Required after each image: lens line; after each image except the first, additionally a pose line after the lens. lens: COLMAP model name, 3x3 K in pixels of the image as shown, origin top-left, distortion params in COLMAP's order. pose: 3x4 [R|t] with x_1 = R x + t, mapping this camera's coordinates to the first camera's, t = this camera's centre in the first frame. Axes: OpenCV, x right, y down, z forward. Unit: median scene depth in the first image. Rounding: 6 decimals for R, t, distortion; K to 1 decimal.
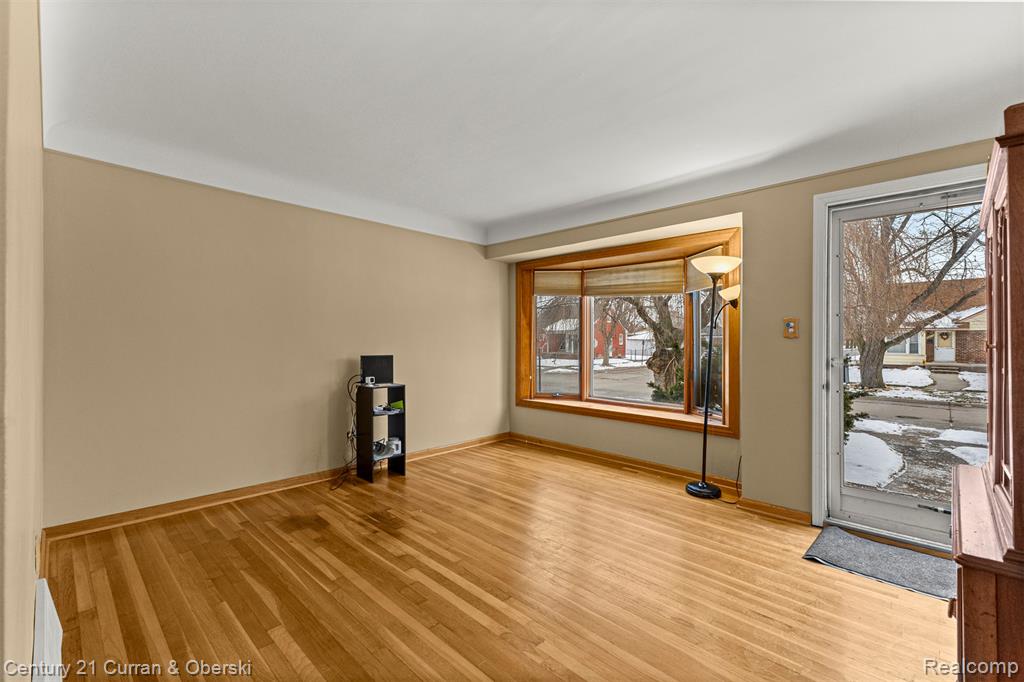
lens RADIAL K [[443.9, 0, 511.5], [0, 443.9, 339.8], [0, 0, 1]] dist [0.005498, -0.000055]
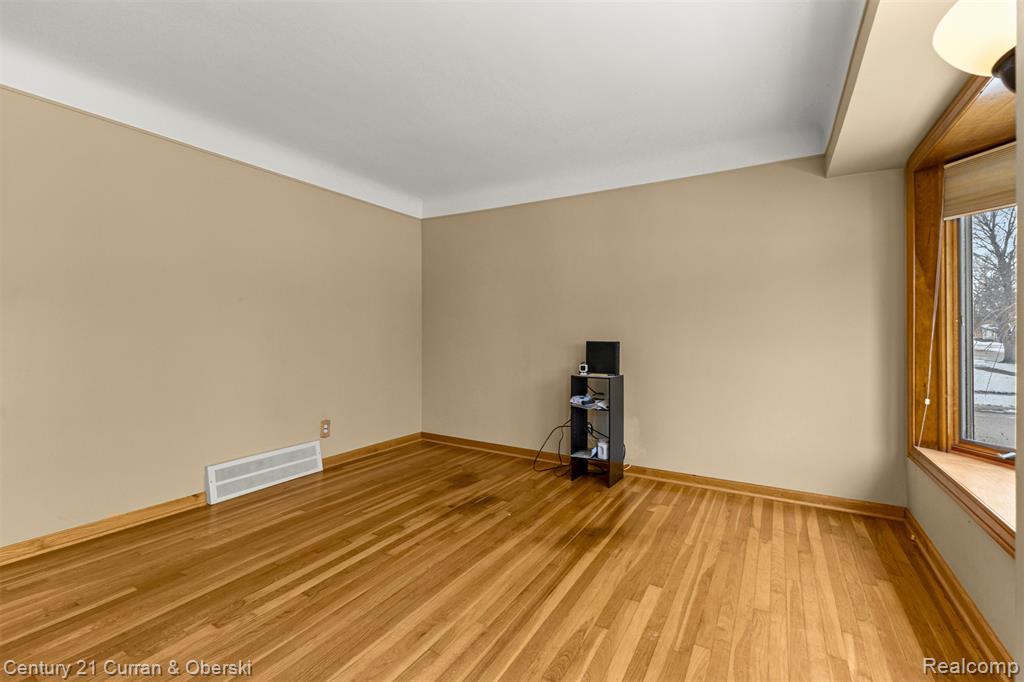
lens RADIAL K [[443.9, 0, 512.0], [0, 443.9, 317.8], [0, 0, 1]] dist [0.005498, -0.000055]
pose [[0.229904, -0.034352, -0.972607, 0.633896], [-0.000072, 0.999376, -0.035315, 0.021669], [0.973213, 0.008189, 0.229759, 0.747943]]
